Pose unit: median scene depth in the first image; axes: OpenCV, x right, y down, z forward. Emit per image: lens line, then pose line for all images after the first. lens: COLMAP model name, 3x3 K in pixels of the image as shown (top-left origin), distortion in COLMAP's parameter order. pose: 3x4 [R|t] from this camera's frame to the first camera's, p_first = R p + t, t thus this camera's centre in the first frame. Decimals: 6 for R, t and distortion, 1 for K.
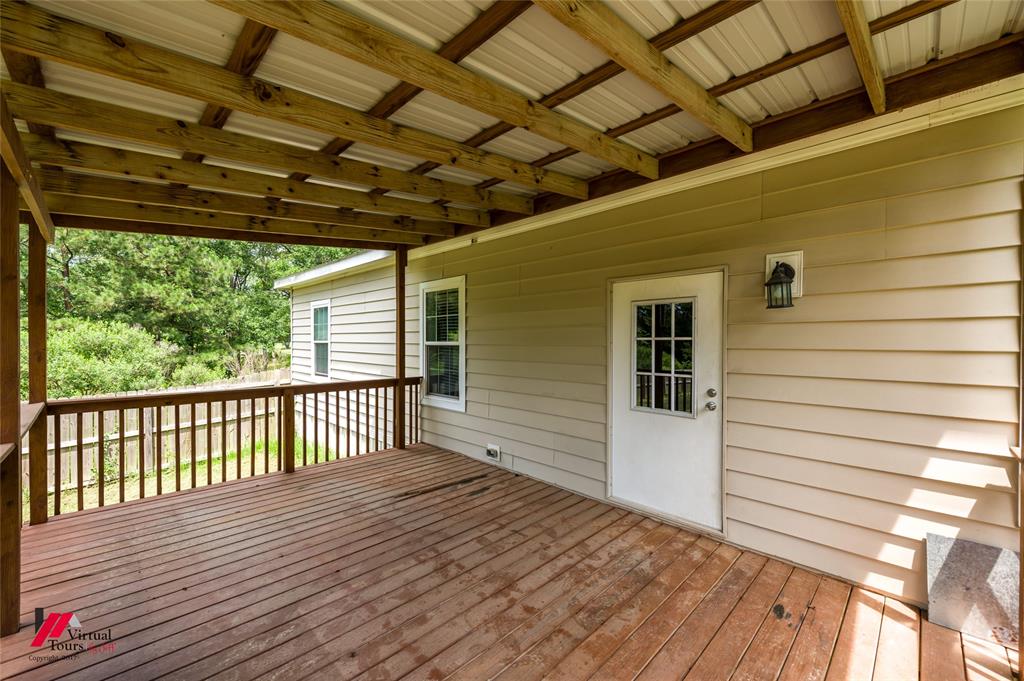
lens RADIAL K [[391.8, 0, 505.5], [0, 391.8, 335.7], [0, 0, 1]] dist [0.011866, -0.000342]
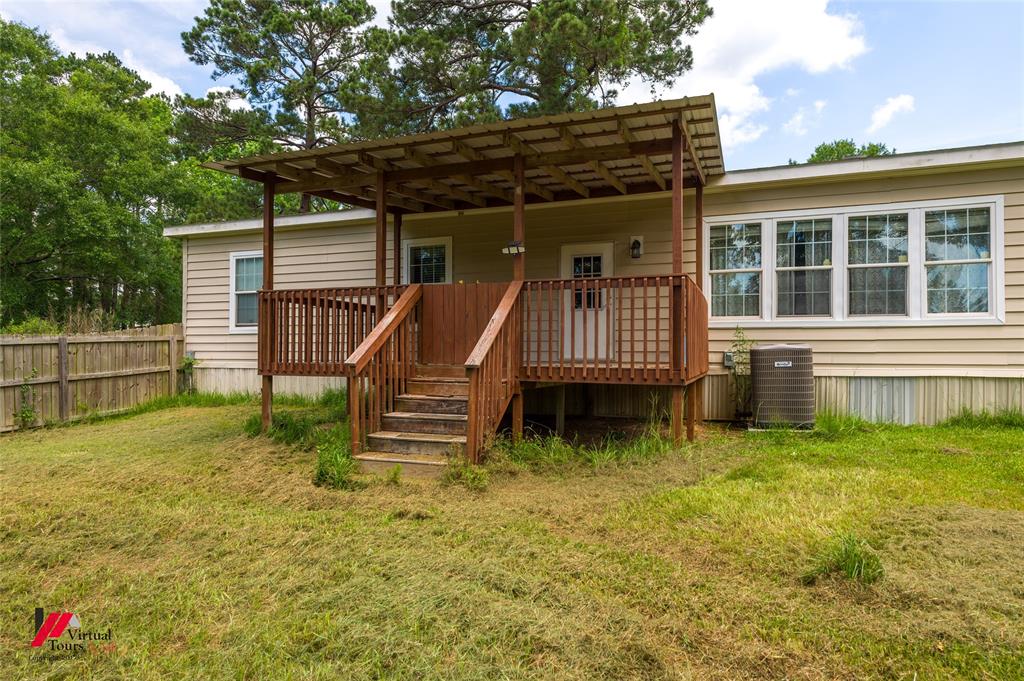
lens RADIAL K [[596.5, 0, 508.3], [0, 596.5, 346.2], [0, 0, 1]] dist [0.005673, 0.000412]
pose [[0.906299, 0.010064, 0.422518, -1.152941], [-0.004264, 0.999883, -0.014670, 0.388232], [-0.422616, 0.011494, 0.906236, -1.474819]]
